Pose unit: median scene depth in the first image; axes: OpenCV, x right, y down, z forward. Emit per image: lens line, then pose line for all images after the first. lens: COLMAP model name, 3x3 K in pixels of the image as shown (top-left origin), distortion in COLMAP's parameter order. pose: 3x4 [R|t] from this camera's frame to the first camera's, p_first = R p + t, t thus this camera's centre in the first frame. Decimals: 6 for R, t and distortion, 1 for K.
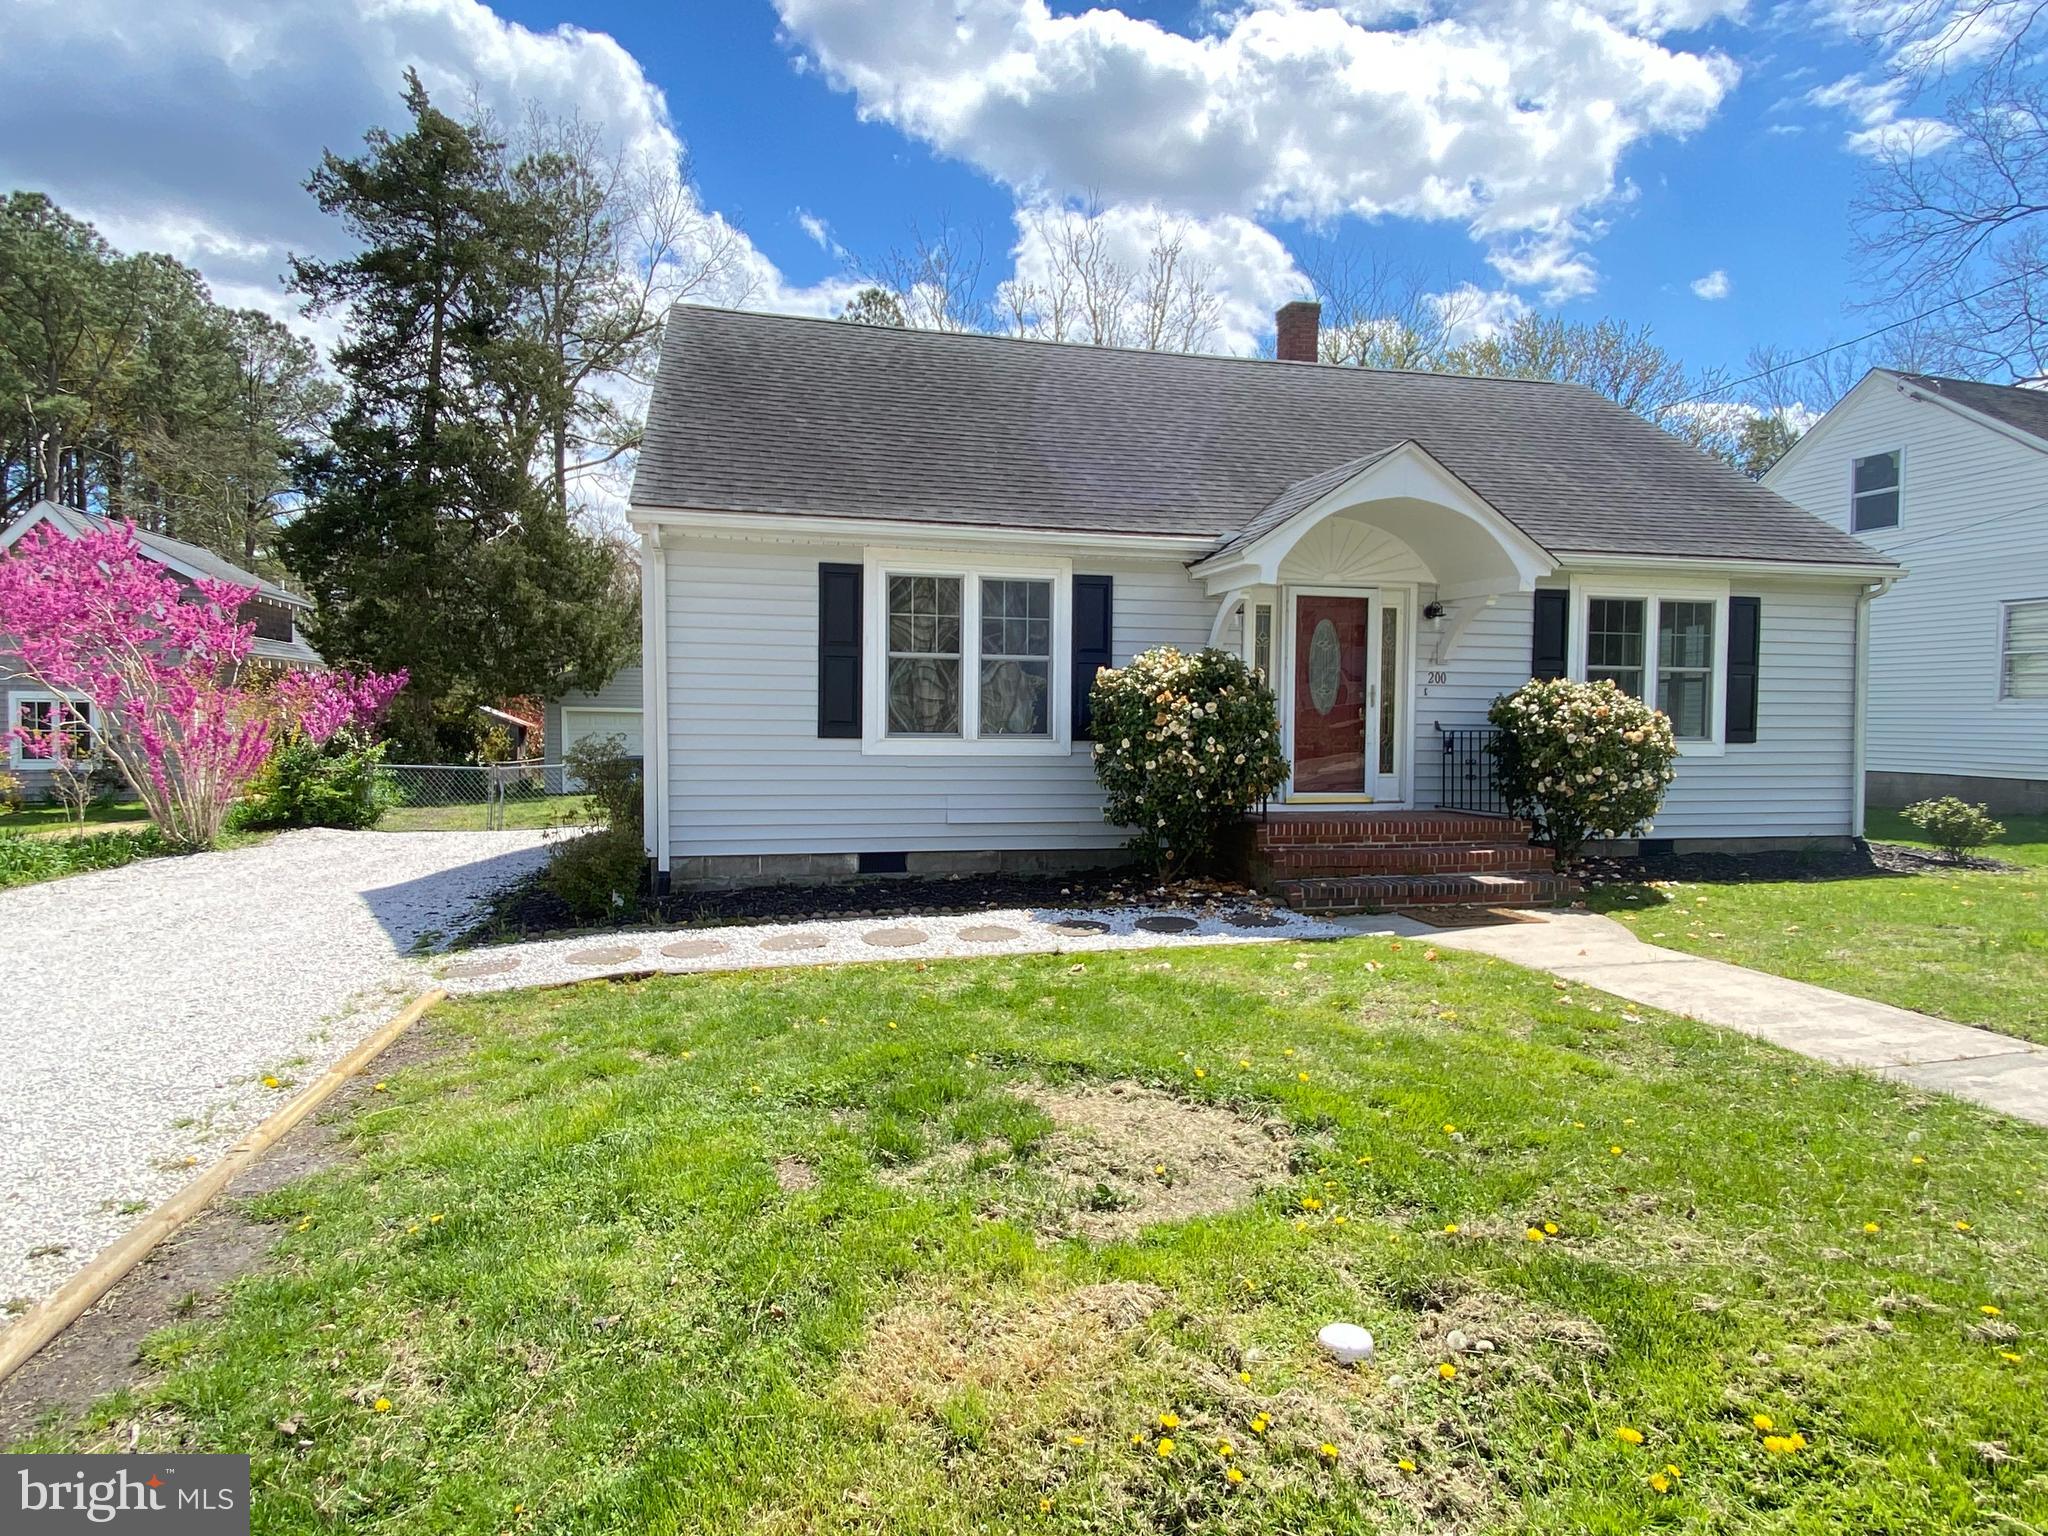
lens RADIAL K [[1149.1, 0, 1024.0], [0, 1149.1, 768.0], [0, 0, 1]] dist [0.005293, 0.000987]
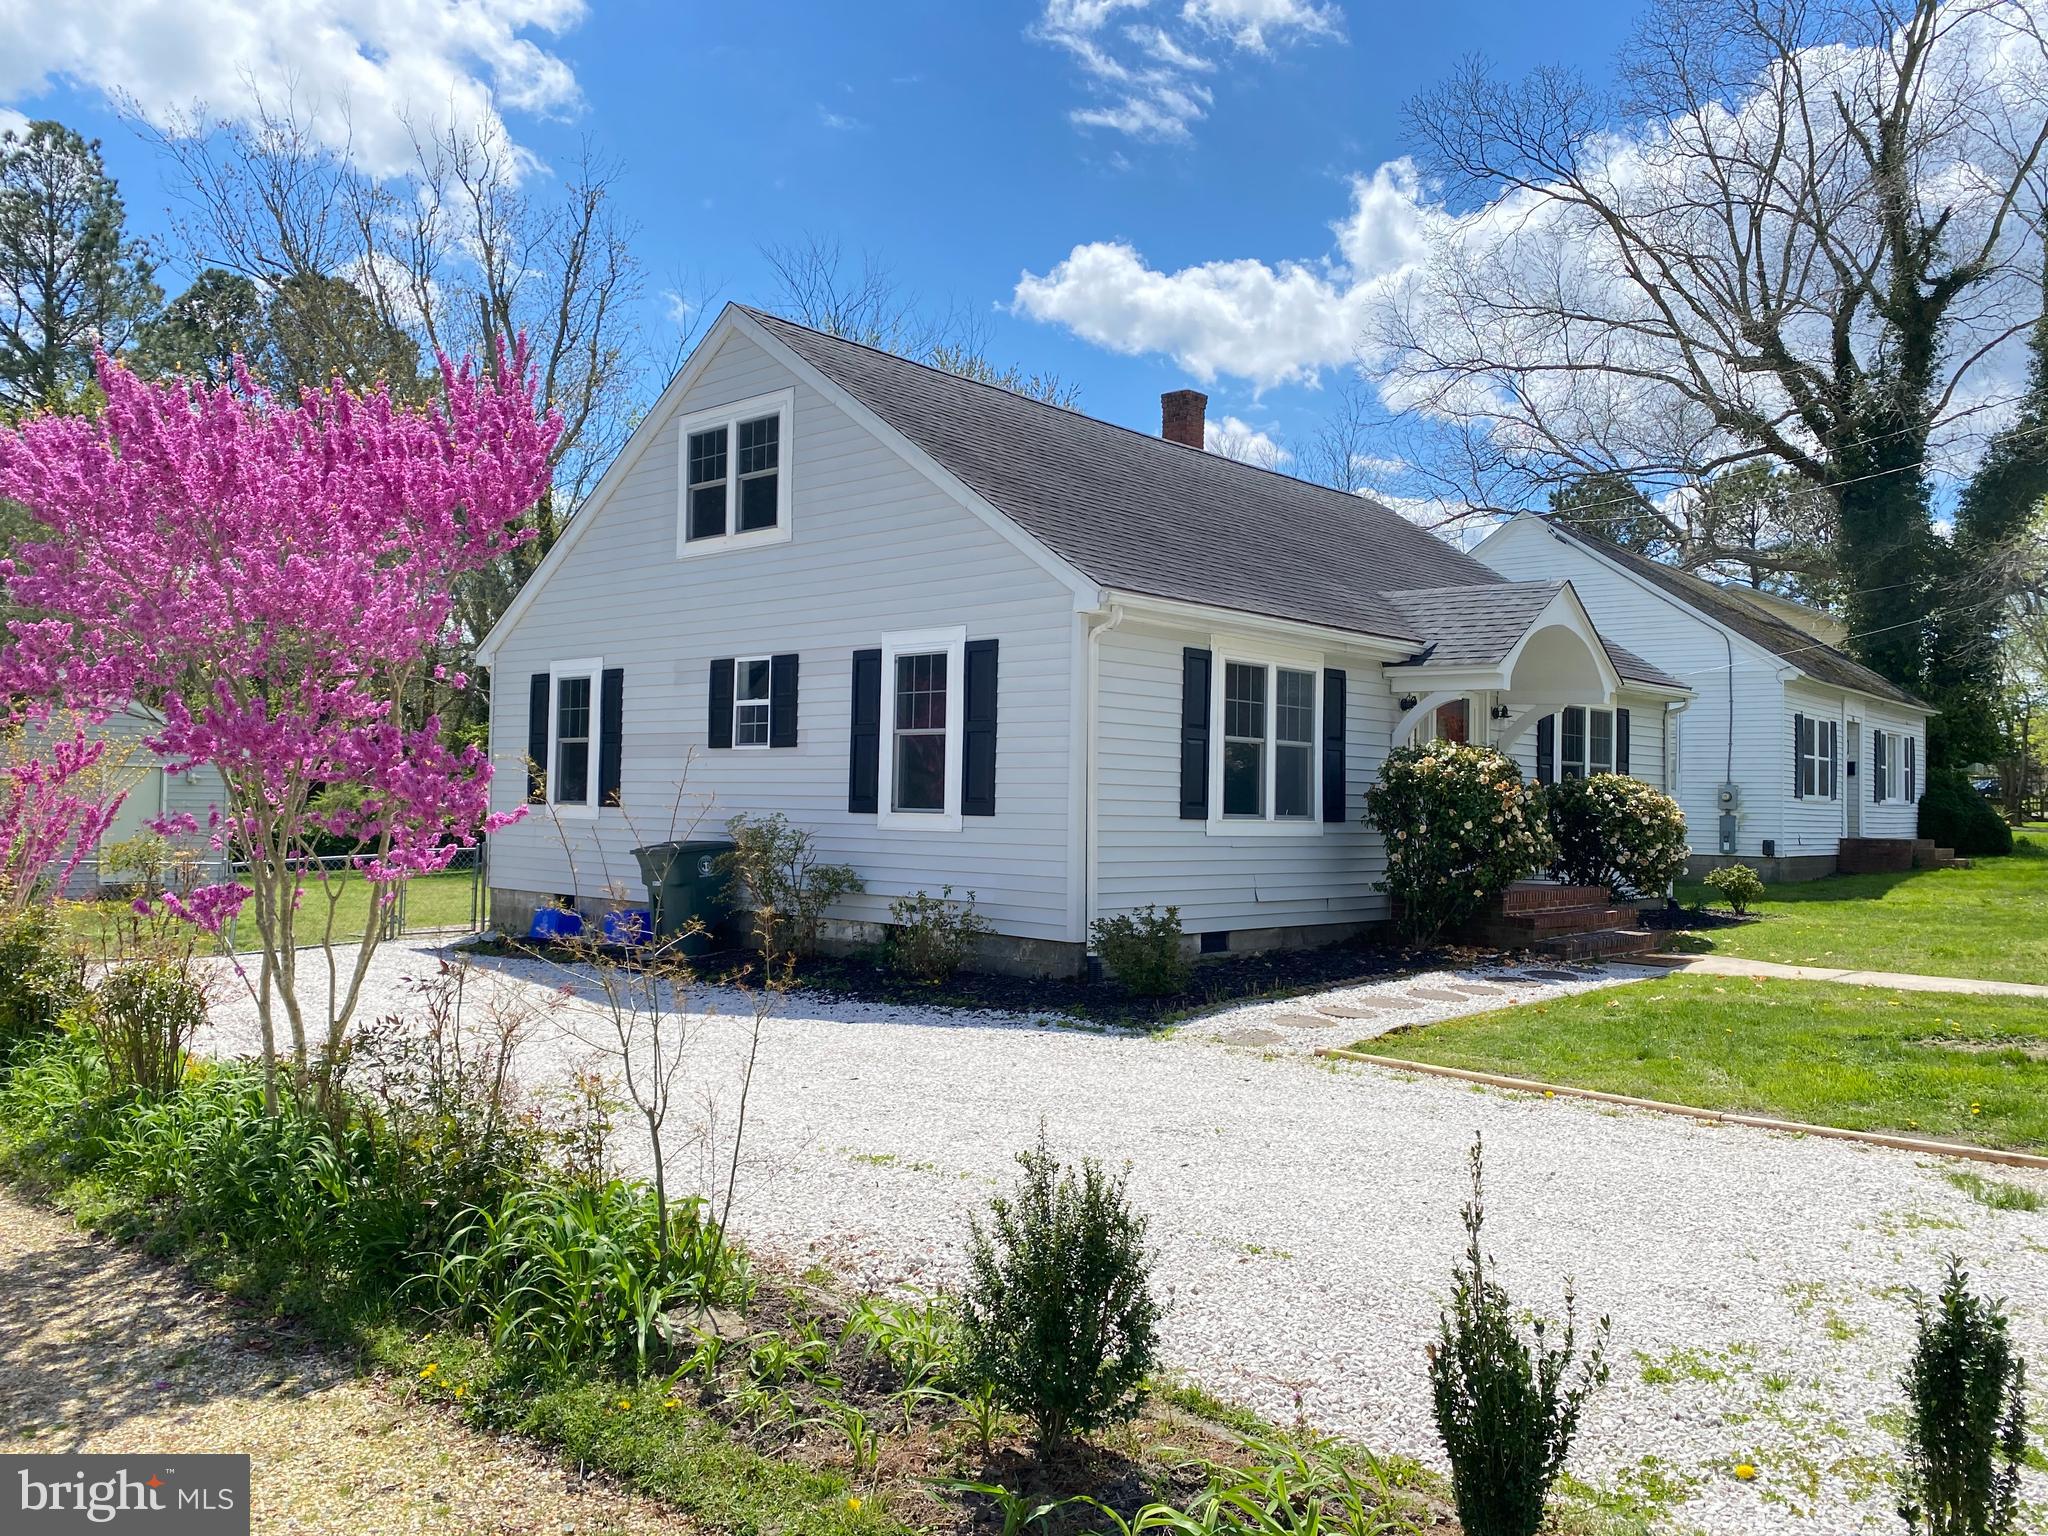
lens RADIAL K [[1499.5, 0, 1024.0], [0, 1499.5, 768.0], [0, 0, 1]] dist [-0.001247, -0.000321]
pose [[0.832217, 0.021922, 0.554016, -0.985953], [0.006272, 0.998782, -0.048942, -0.006911], [-0.554414, 0.044205, 0.831066, -0.012462]]
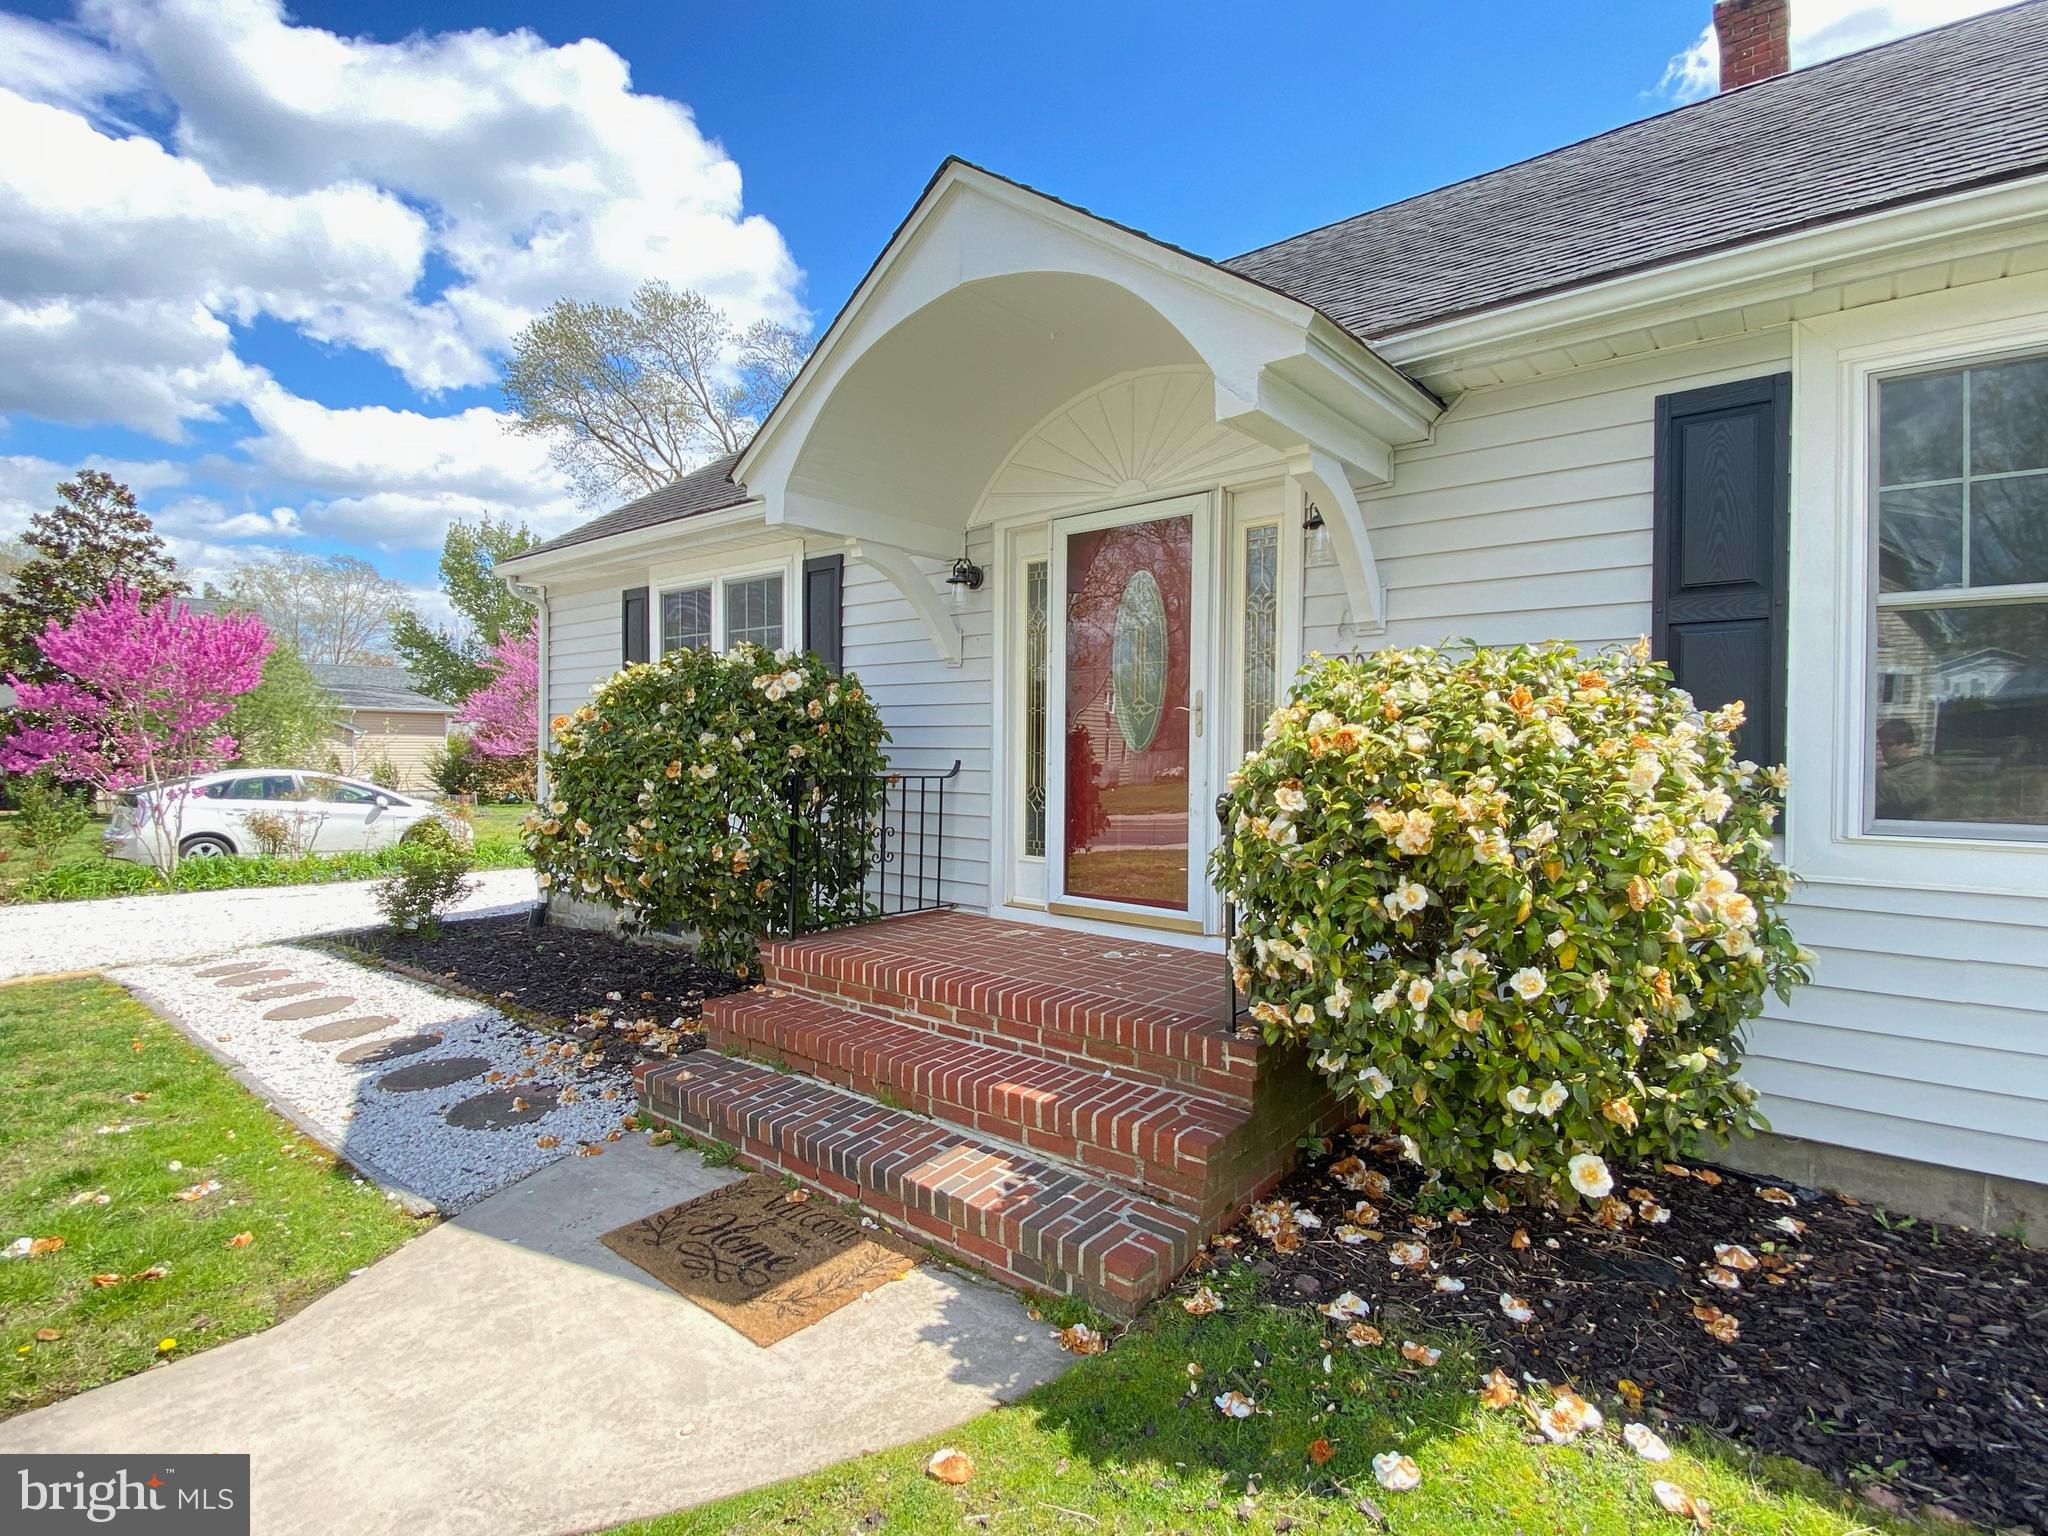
lens RADIAL K [[979.5, 0, 1024.0], [0, 979.5, 768.0], [0, 0, 1]] dist [0.019171, -0.027658]
pose [[0.620027, 0.009985, -0.784517, 0.623819], [-0.038001, 0.999128, -0.017318, -0.032172], [0.783659, 0.040550, 0.619866, 0.737612]]
